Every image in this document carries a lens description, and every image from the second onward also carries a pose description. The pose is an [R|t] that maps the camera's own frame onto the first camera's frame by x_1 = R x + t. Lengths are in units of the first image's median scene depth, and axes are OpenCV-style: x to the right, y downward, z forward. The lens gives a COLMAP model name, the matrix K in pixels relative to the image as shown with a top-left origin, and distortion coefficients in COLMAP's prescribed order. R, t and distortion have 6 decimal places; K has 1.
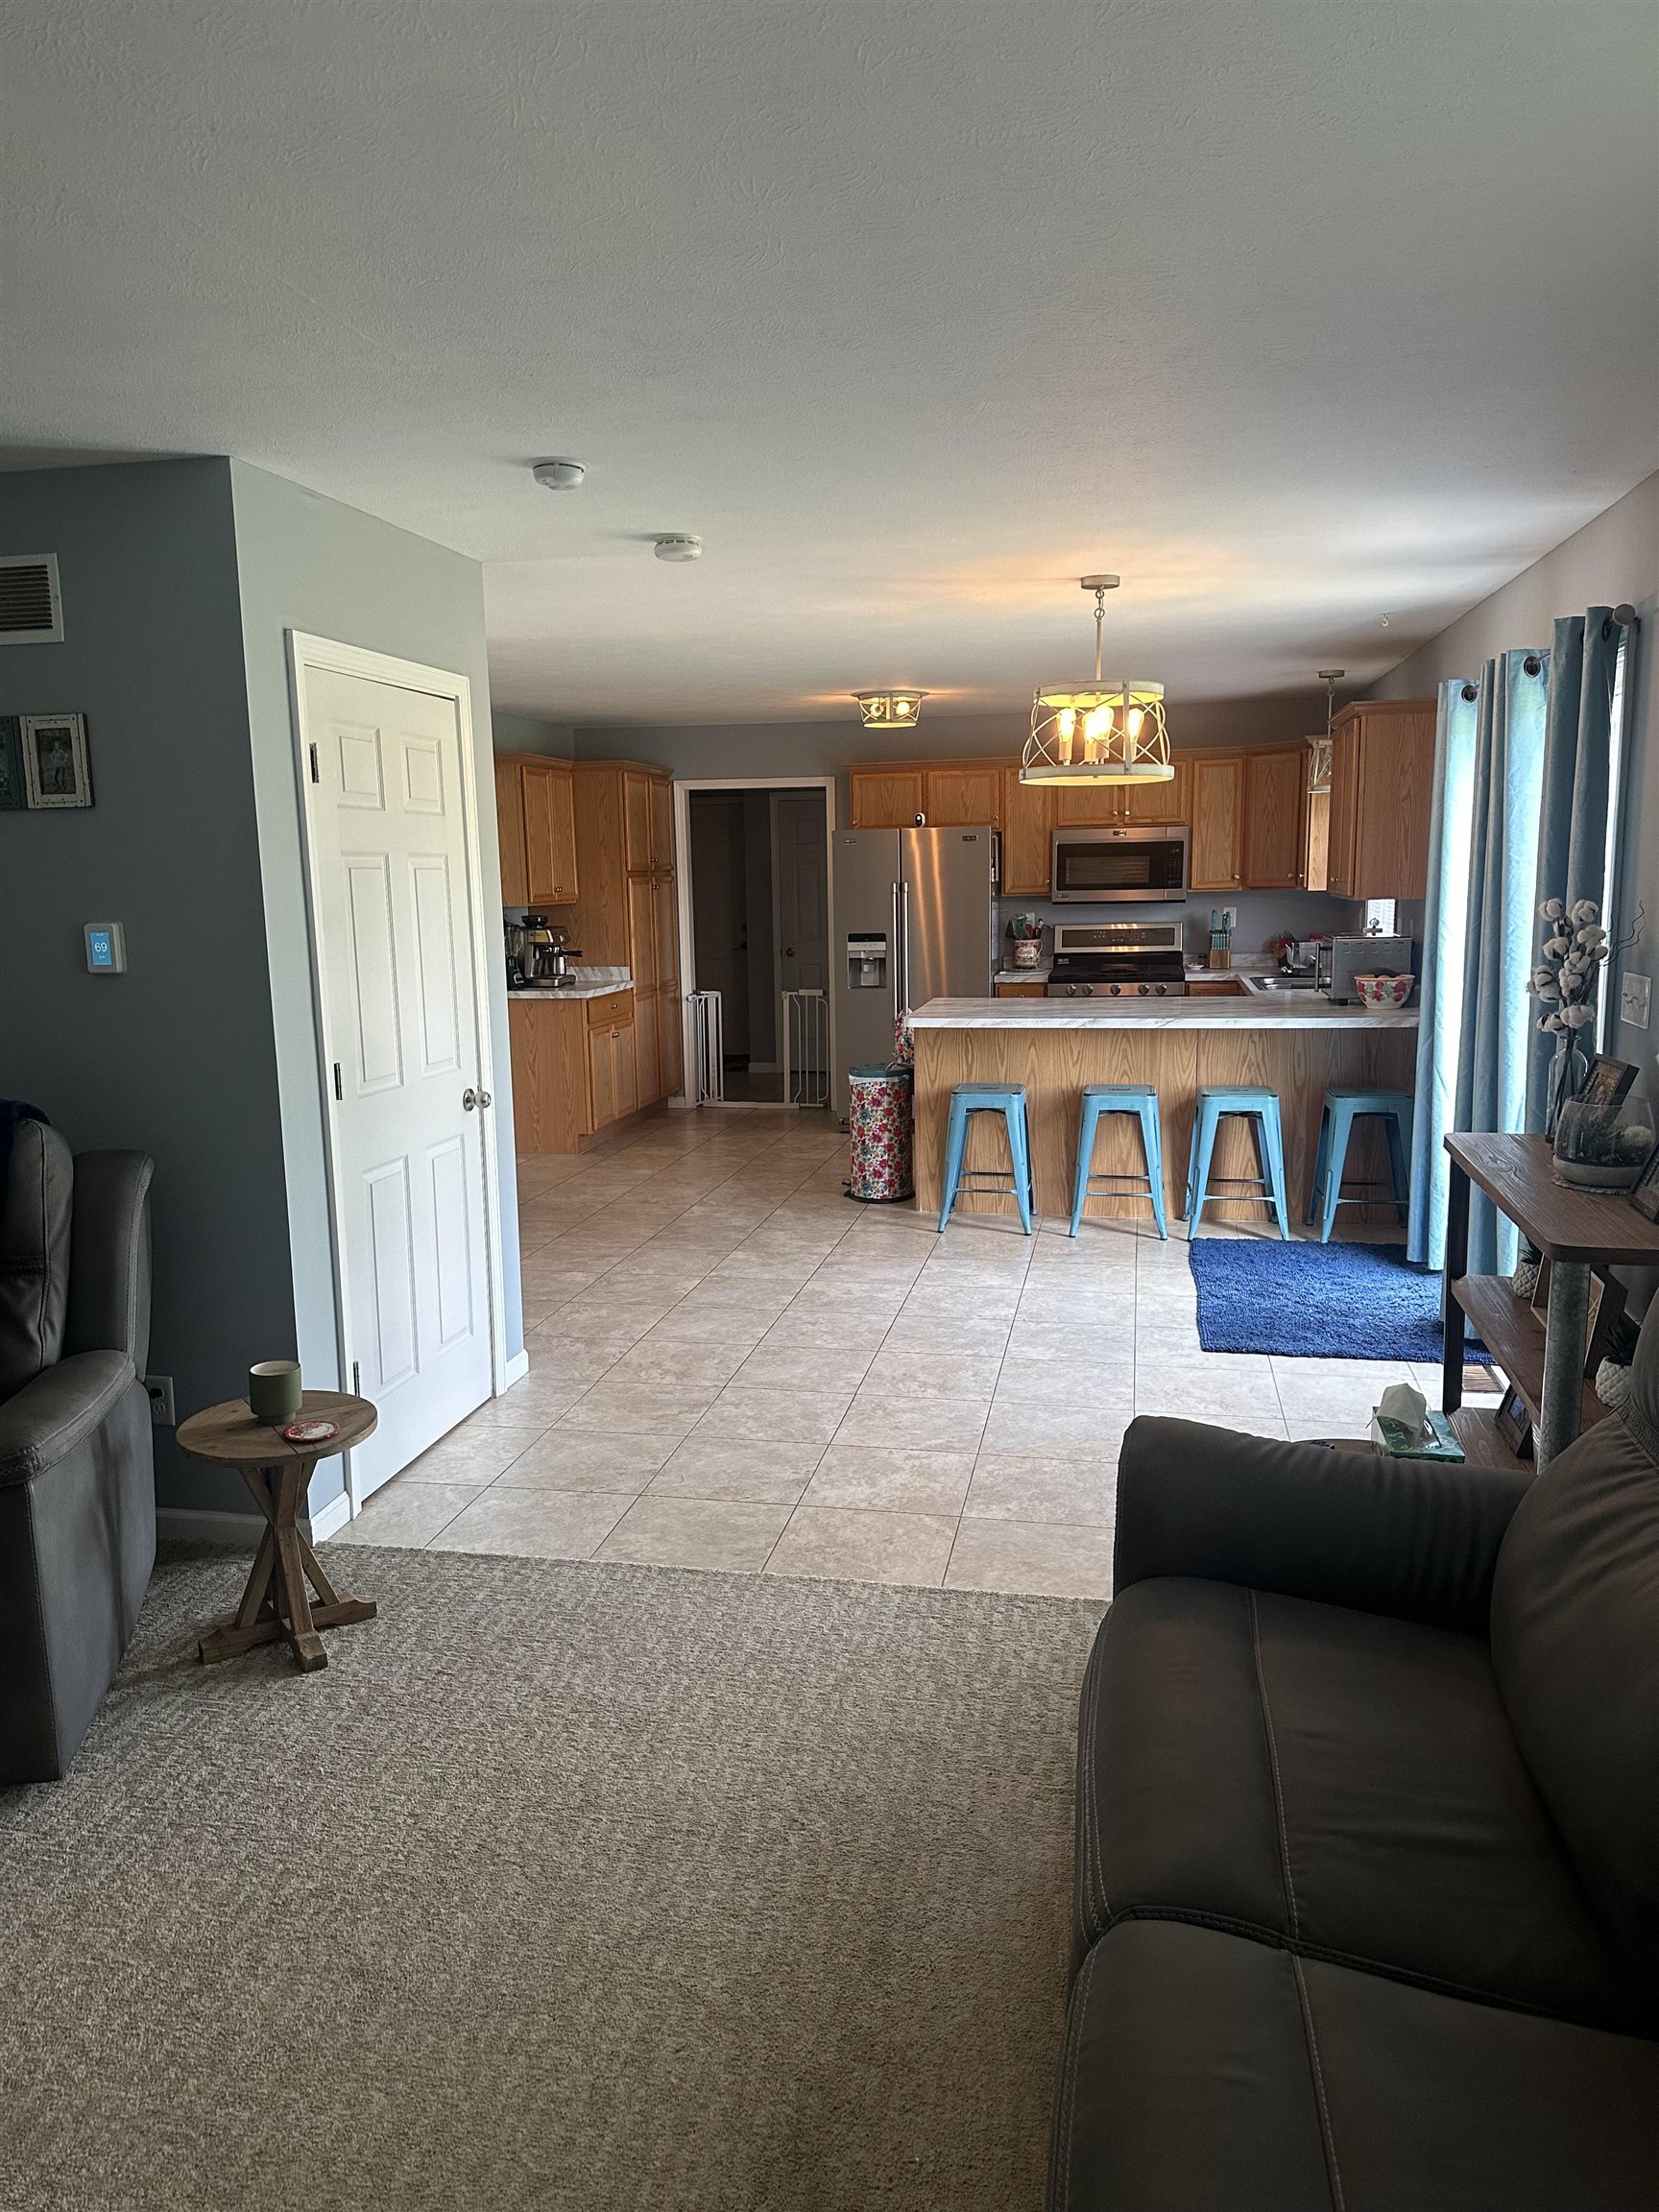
lens RADIAL K [[1551.2, 0, 829.7], [0, 1551.2, 1109.4], [0, 0, 1]] dist [0.003376, 0.000713]
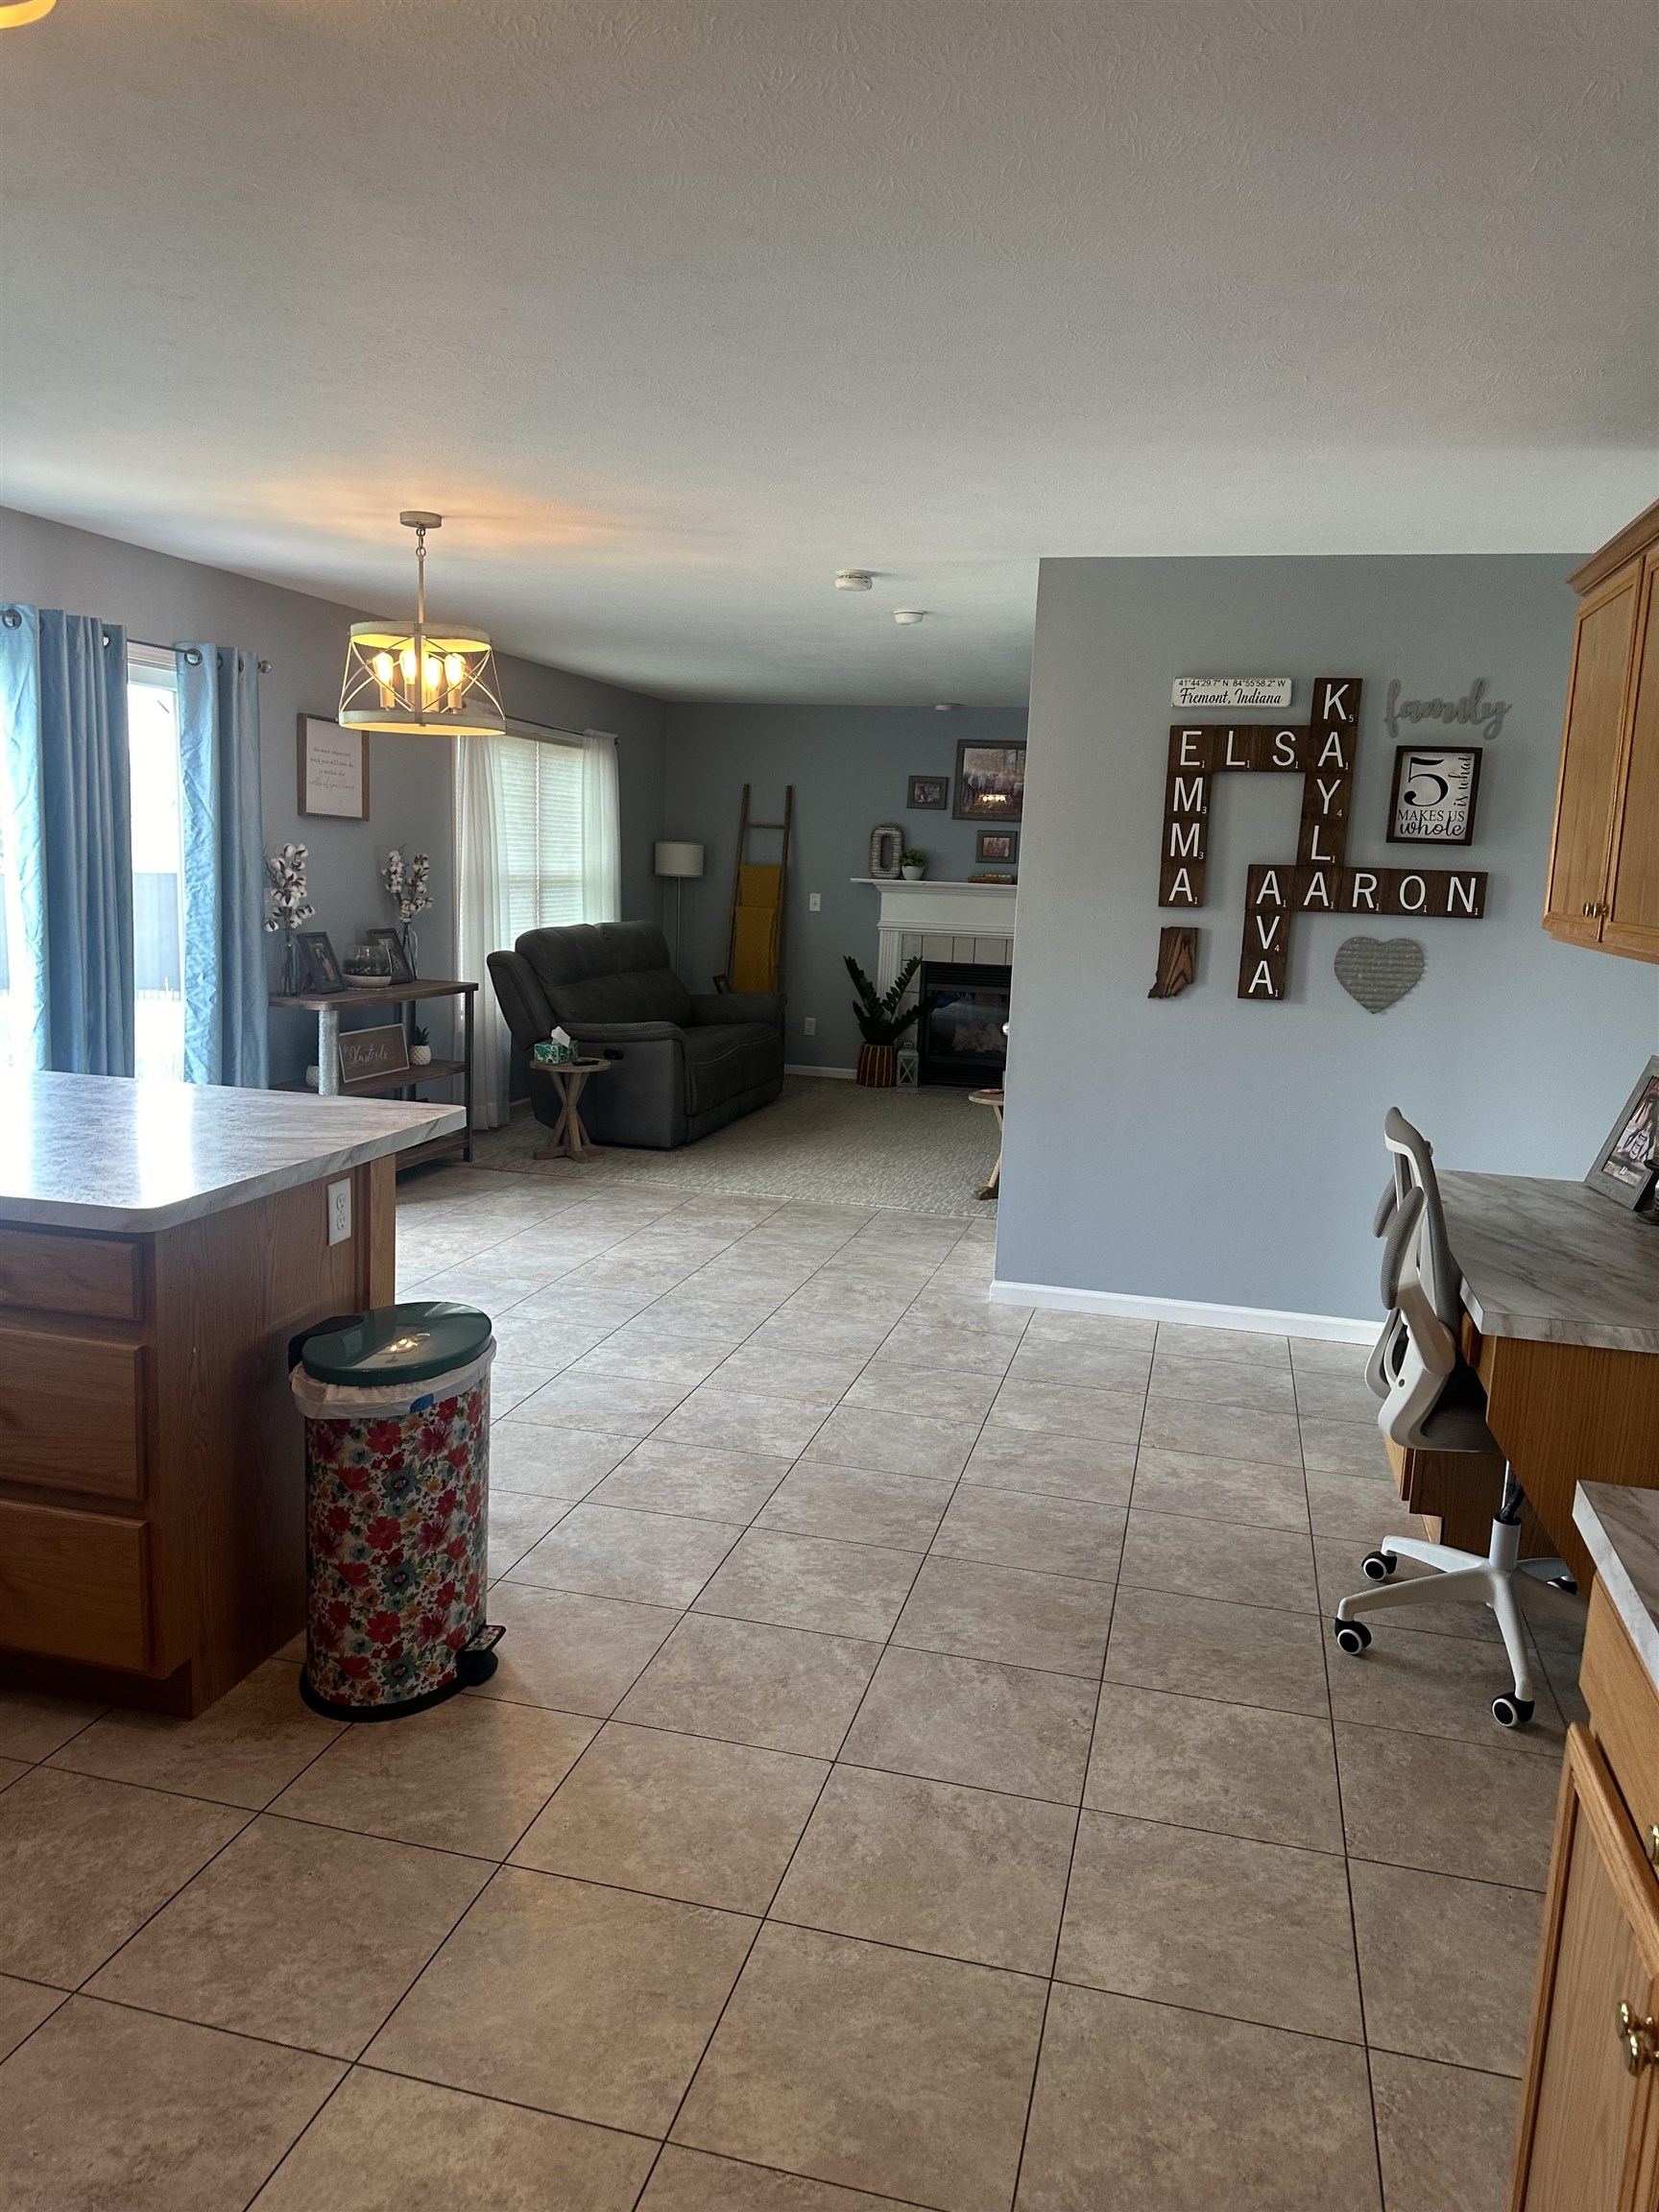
lens RADIAL K [[1551.2, 0, 832.2], [0, 1551.2, 1099.7], [0, 0, 1]] dist [0.003376, 0.000713]
pose [[-0.998228, -0.036012, 0.047368, -0.117231], [-0.019819, 0.951835, 0.305970, -0.268620], [-0.056105, 0.304489, -0.950862, 1.802238]]
